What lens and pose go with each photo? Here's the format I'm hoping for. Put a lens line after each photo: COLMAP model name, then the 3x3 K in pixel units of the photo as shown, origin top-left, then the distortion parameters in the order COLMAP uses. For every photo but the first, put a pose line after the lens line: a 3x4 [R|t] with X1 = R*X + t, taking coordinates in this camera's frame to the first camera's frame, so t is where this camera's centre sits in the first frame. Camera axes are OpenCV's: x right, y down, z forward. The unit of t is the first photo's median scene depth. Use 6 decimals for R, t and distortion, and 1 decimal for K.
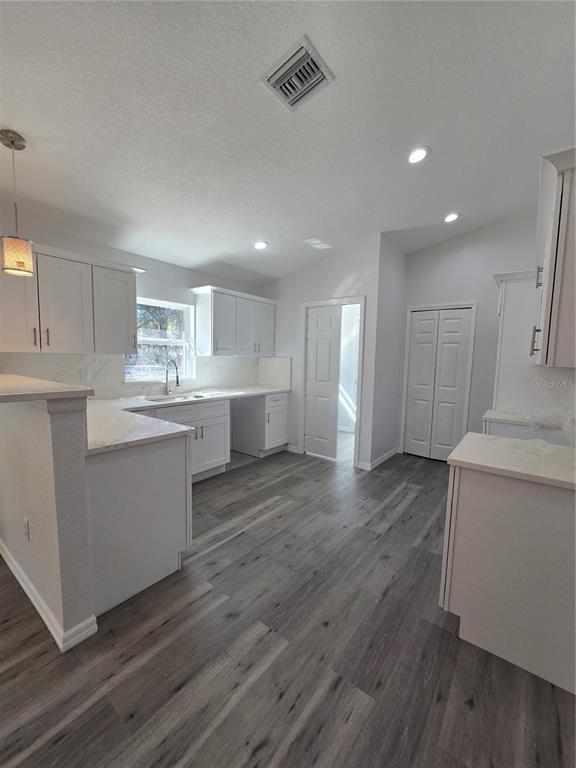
lens RADIAL K [[314.9, 0, 291.1], [0, 314.9, 386.9], [0, 0, 1]] dist [-0.006964, 0.001969]
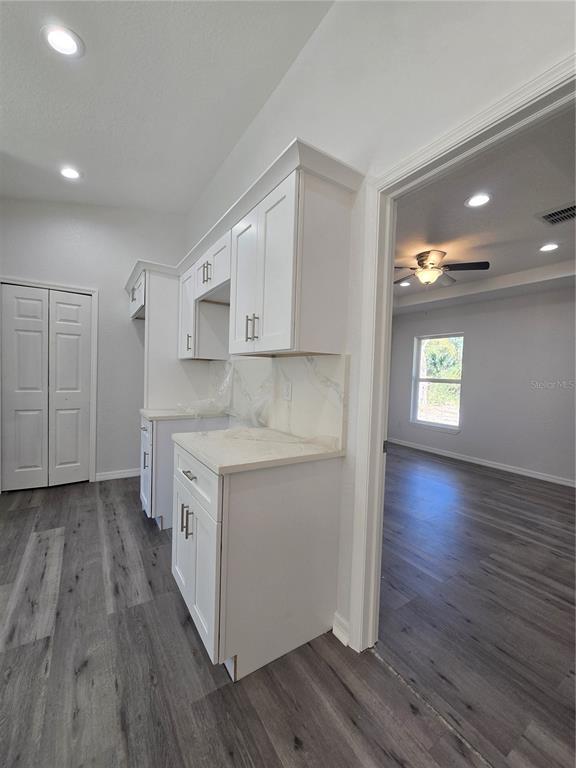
lens RADIAL K [[314.9, 0, 290.1], [0, 314.9, 385.7], [0, 0, 1]] dist [-0.006964, 0.001969]
pose [[0.339192, -0.046075, 0.939588, -0.070859], [0.065660, 0.997523, 0.025212, 0.009765], [-0.938423, 0.053142, 0.341378, 0.262791]]
